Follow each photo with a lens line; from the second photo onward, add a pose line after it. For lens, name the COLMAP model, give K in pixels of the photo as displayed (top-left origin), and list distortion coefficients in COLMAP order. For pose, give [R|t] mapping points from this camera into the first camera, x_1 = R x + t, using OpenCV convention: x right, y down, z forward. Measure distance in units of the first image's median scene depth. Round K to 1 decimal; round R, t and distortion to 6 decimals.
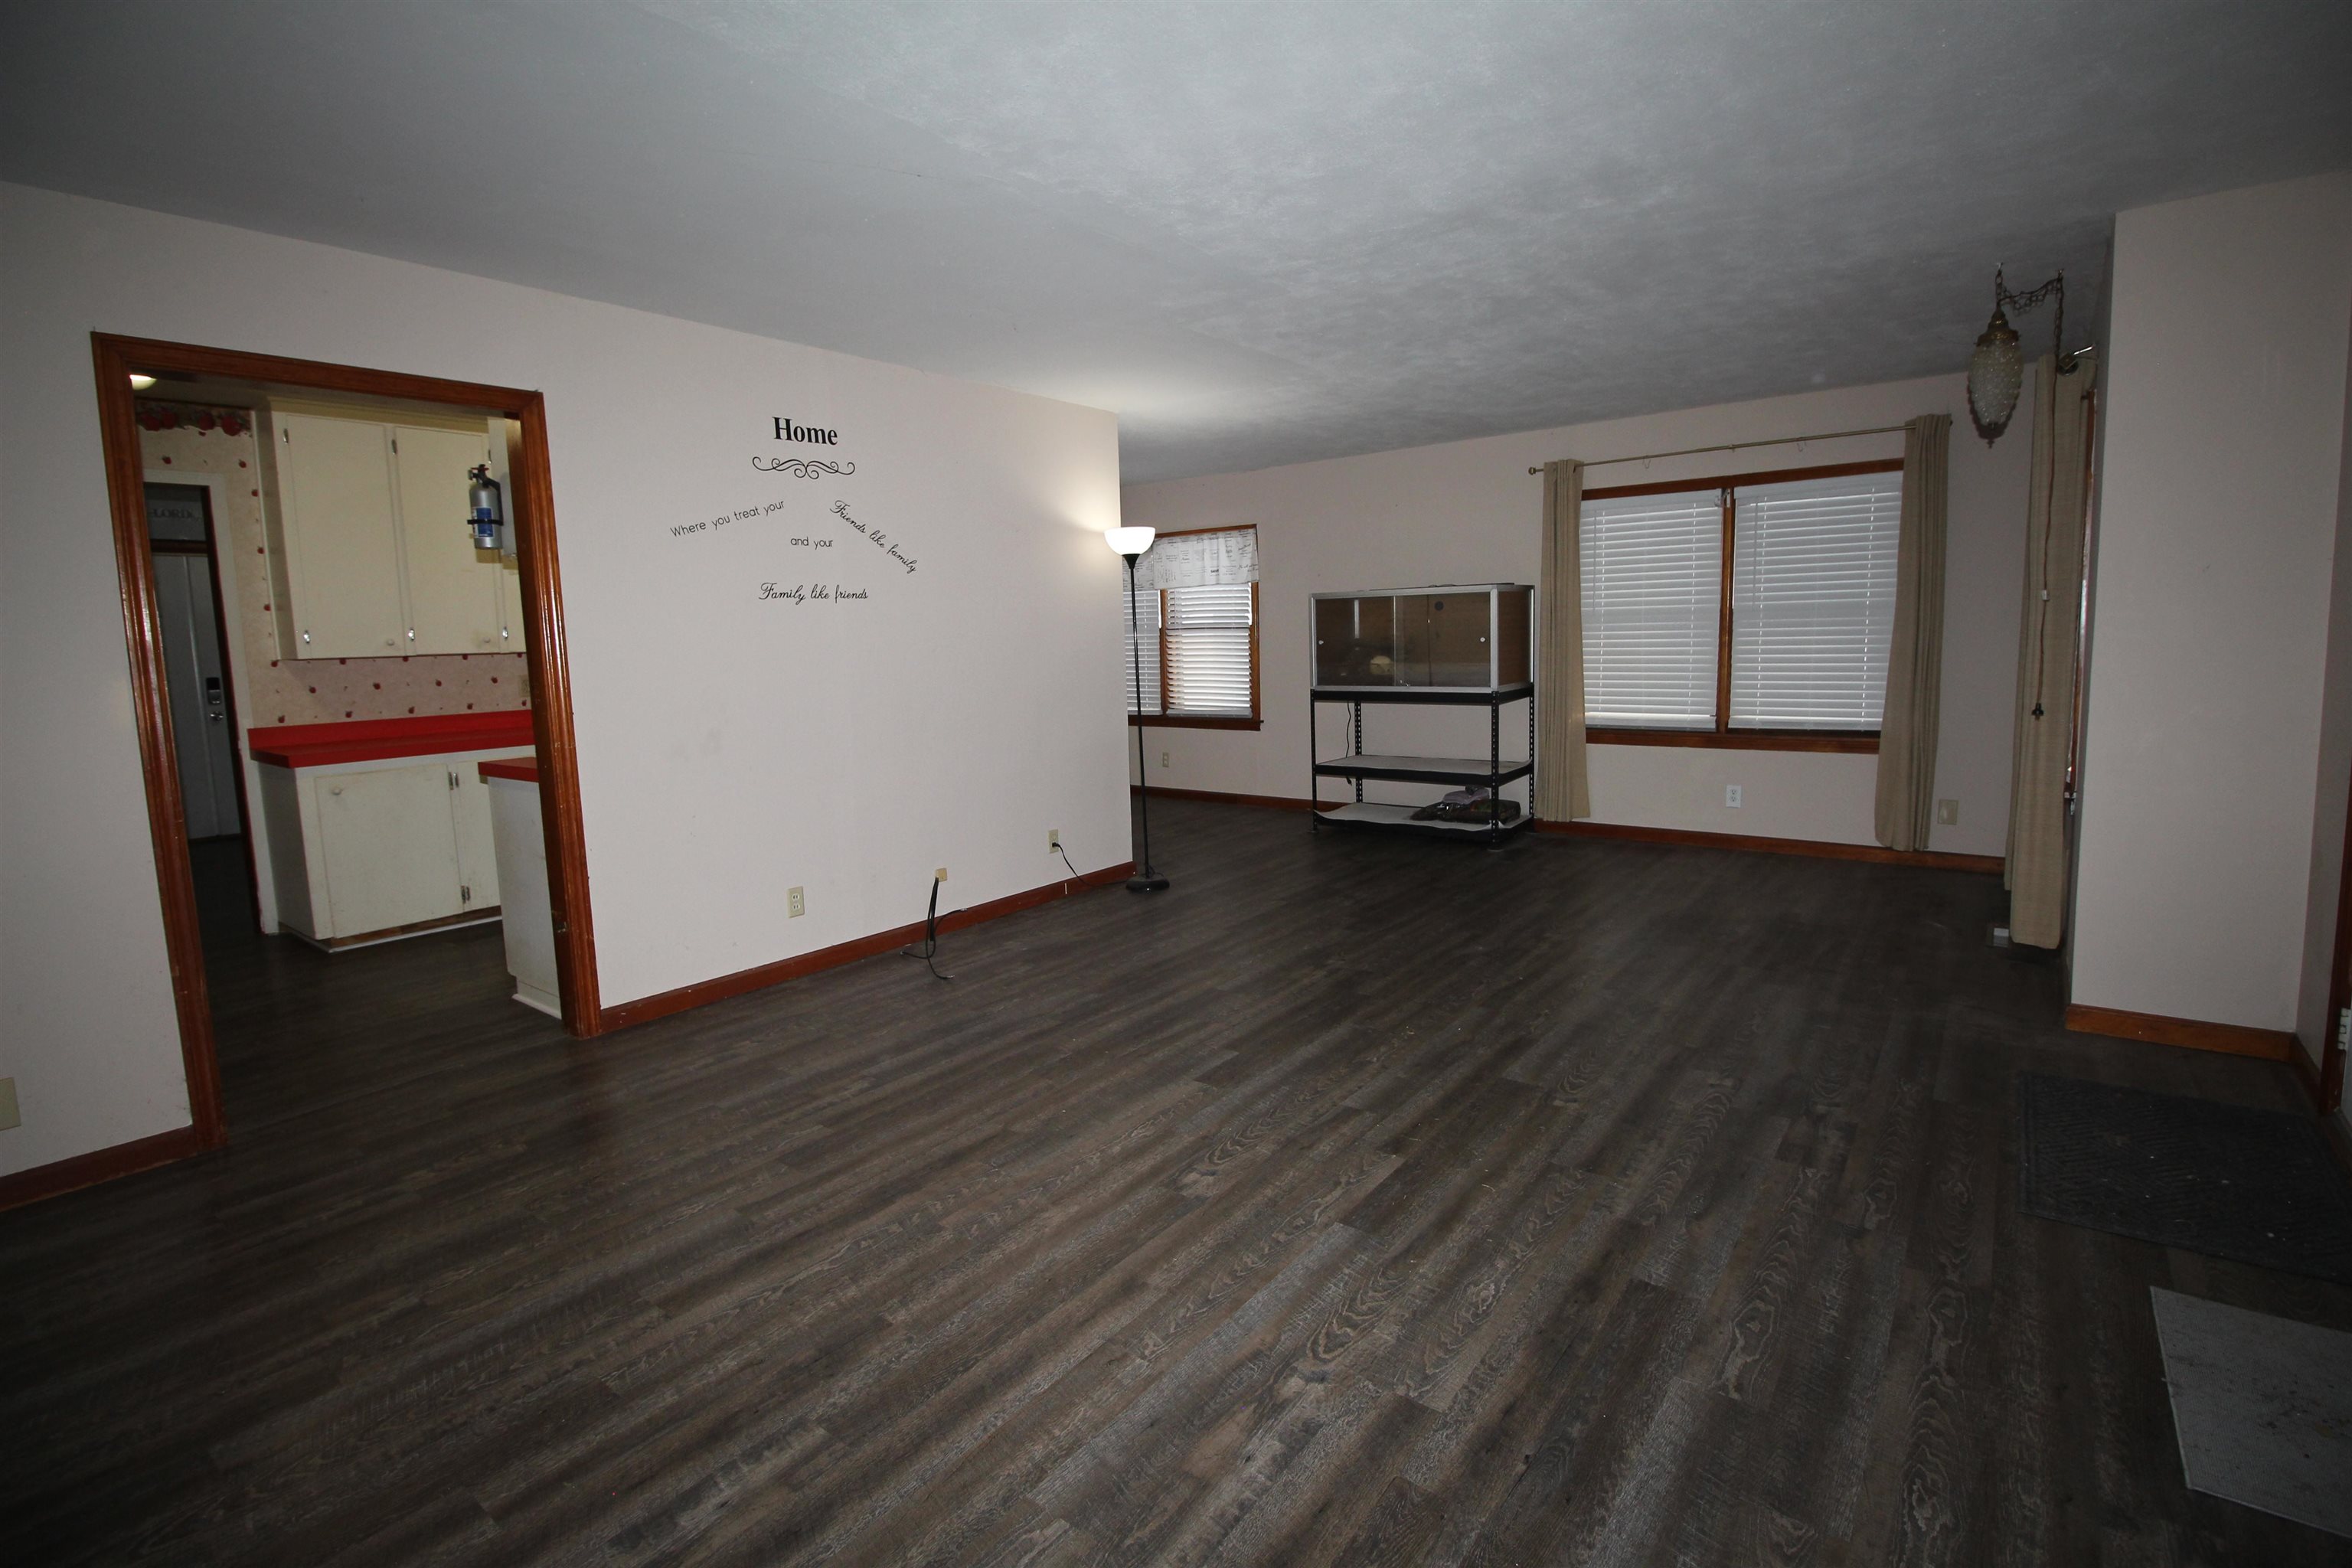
lens RADIAL K [[1083.8, 0, 1188.2], [0, 1083.8, 758.1], [0, 0, 1]] dist [0.002055, -0.014684]
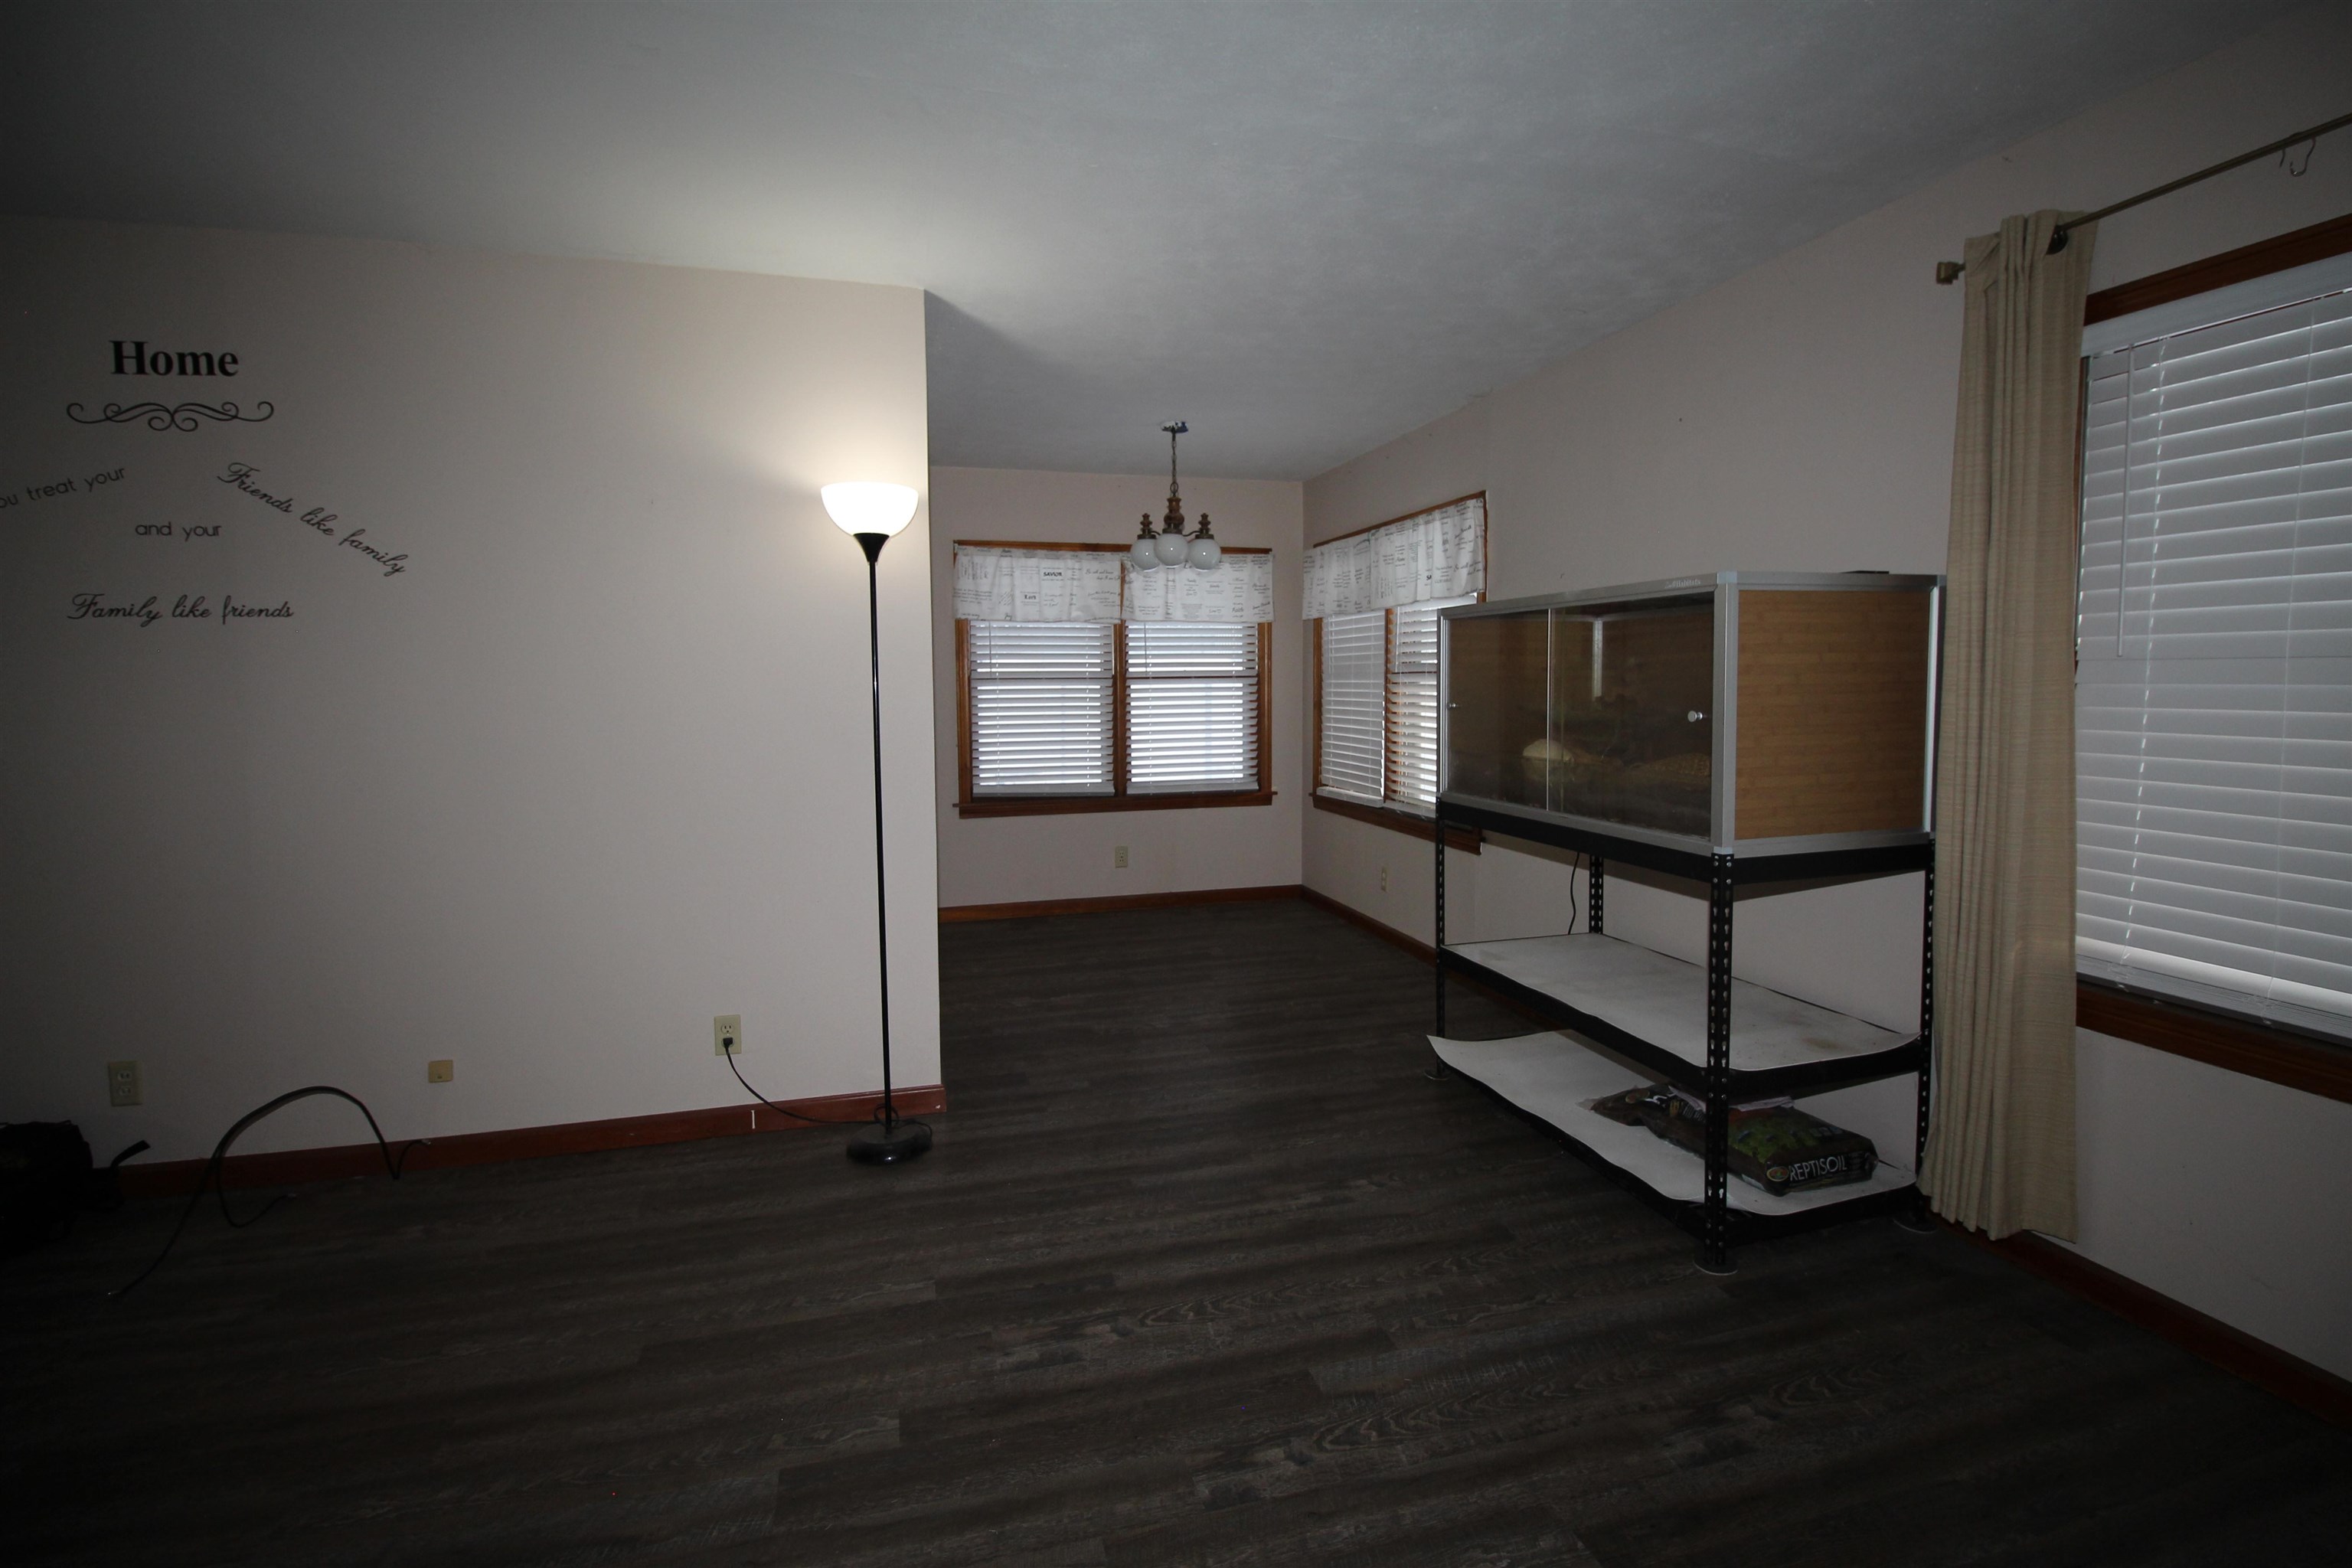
lens RADIAL K [[1098.2, 0, 1185.6], [0, 1098.2, 750.4], [0, 0, 1]] dist [0.002450, -0.013115]
pose [[0.803039, 0.060284, -0.592869, 0.690350], [-0.085088, 0.996276, -0.013949, -0.147211], [0.589821, 0.061647, 0.805178, 1.116664]]
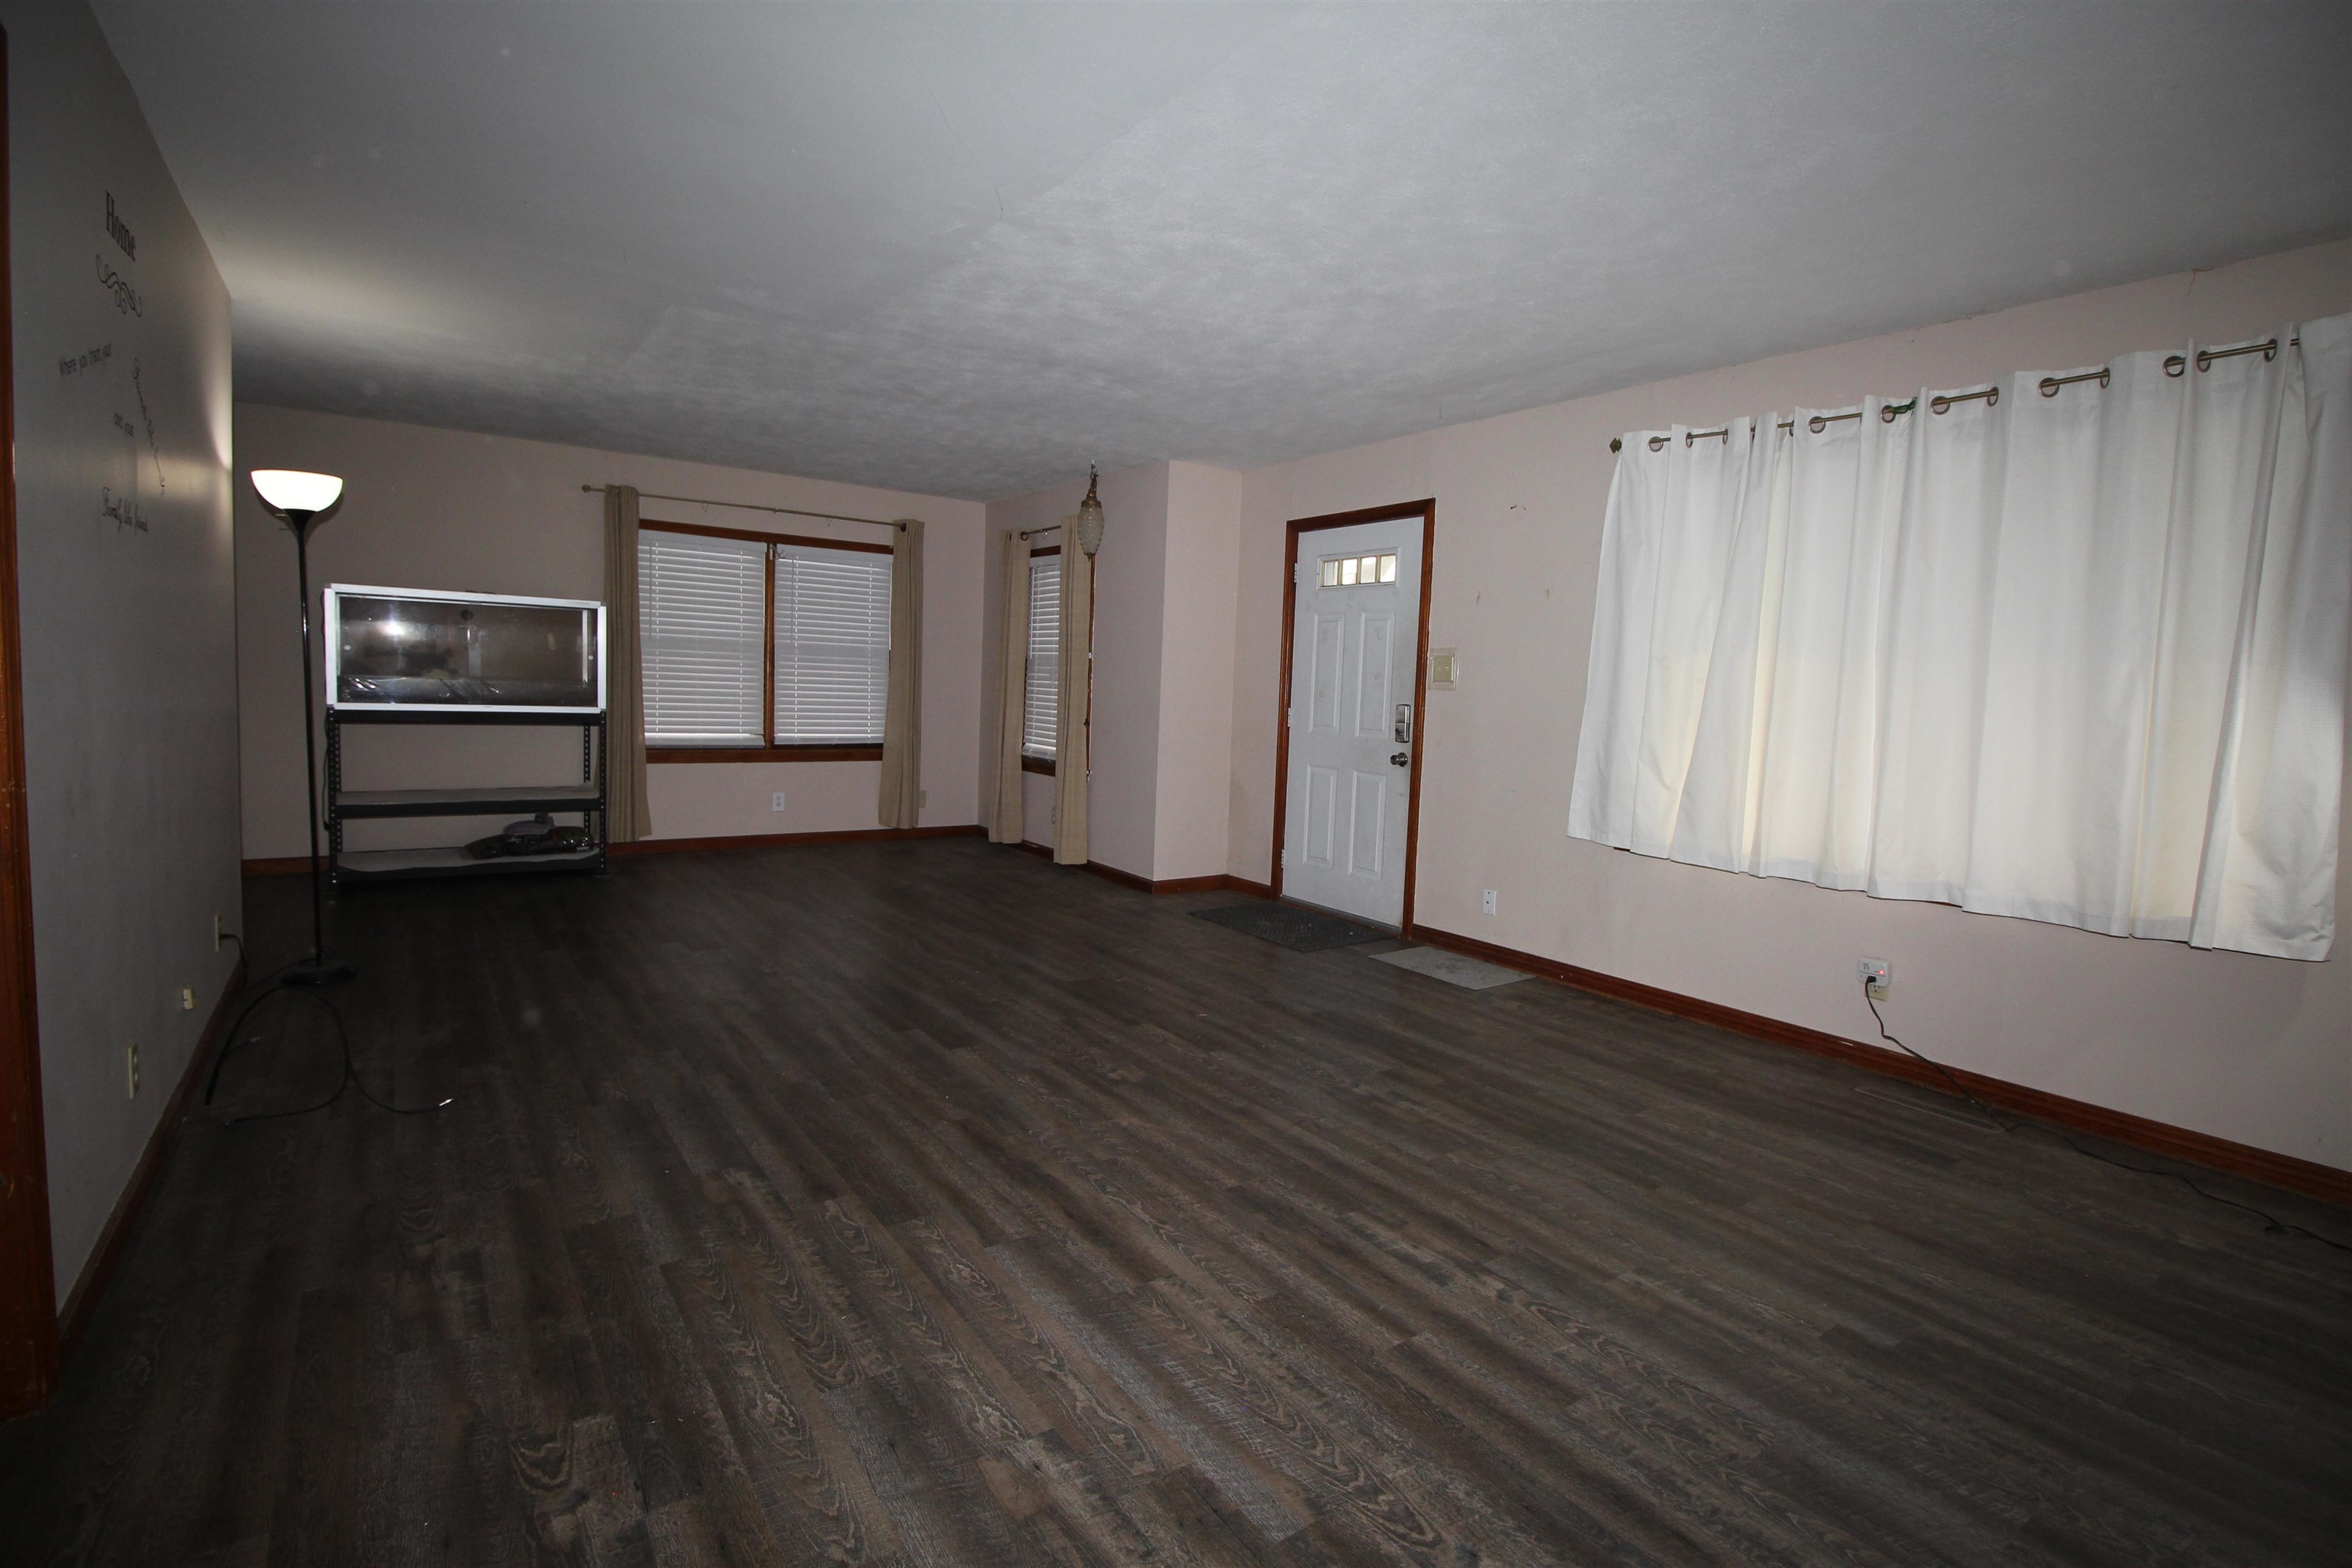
lens RADIAL K [[1083.8, 0, 1188.2], [0, 1083.8, 758.1], [0, 0, 1]] dist [0.002055, -0.014684]
pose [[0.284689, -0.028857, 0.958186, -0.965071], [0.061709, 0.998025, 0.011722, 0.002222], [-0.956632, 0.055792, 0.285907, 0.429296]]
